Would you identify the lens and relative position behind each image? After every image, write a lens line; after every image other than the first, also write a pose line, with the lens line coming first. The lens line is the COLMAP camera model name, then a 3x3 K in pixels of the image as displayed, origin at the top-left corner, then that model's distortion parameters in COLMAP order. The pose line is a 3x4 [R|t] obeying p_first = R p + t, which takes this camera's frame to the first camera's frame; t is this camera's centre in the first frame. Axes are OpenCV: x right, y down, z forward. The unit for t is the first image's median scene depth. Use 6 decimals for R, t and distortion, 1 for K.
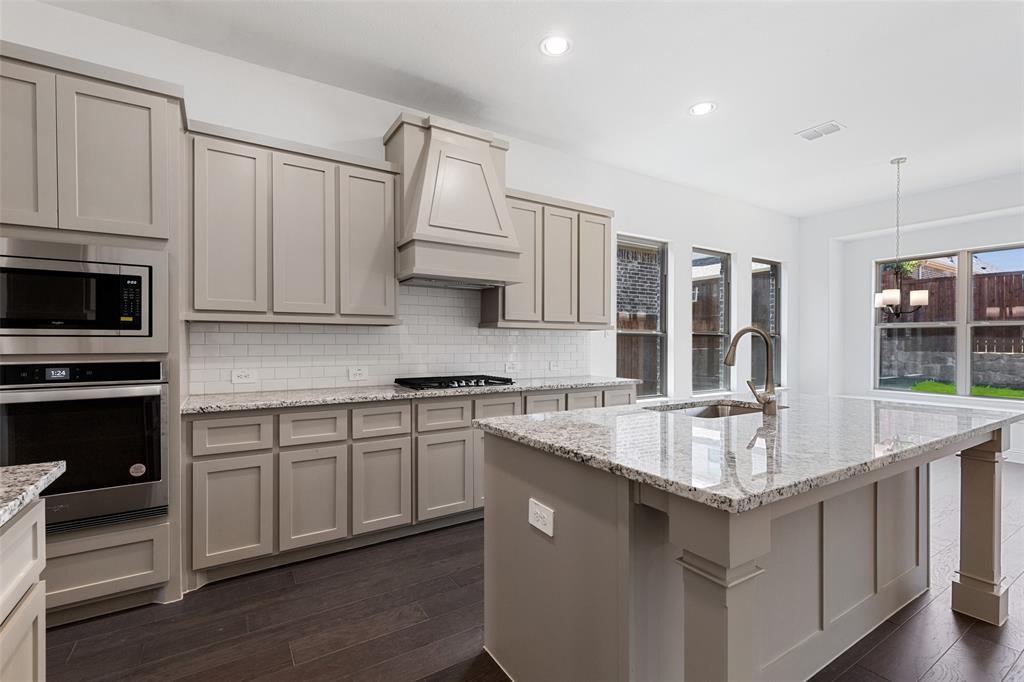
lens RADIAL K [[457.6, 0, 511.9], [0, 457.6, 343.7], [0, 0, 1]] dist [0.002939, -0.000877]
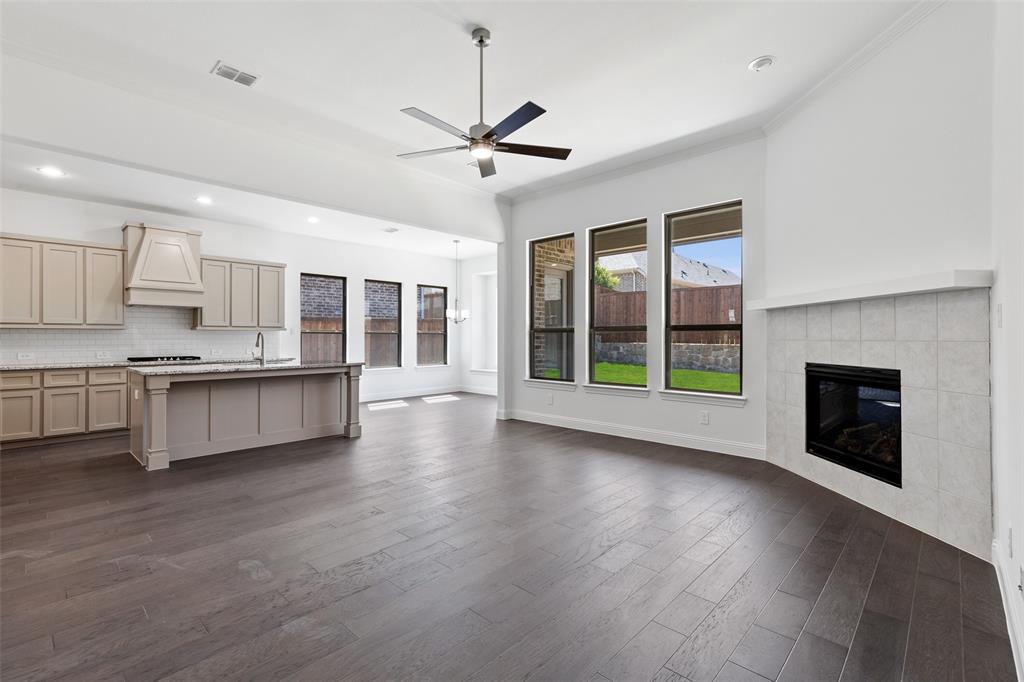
lens RADIAL K [[457.6, 0, 511.4], [0, 457.6, 336.1], [0, 0, 1]] dist [0.002939, -0.000877]
pose [[0.970810, -0.003960, 0.239816, 0.902313], [0.005498, 0.999968, -0.005745, 0.009045], [-0.239786, 0.006896, 0.970801, -1.316033]]
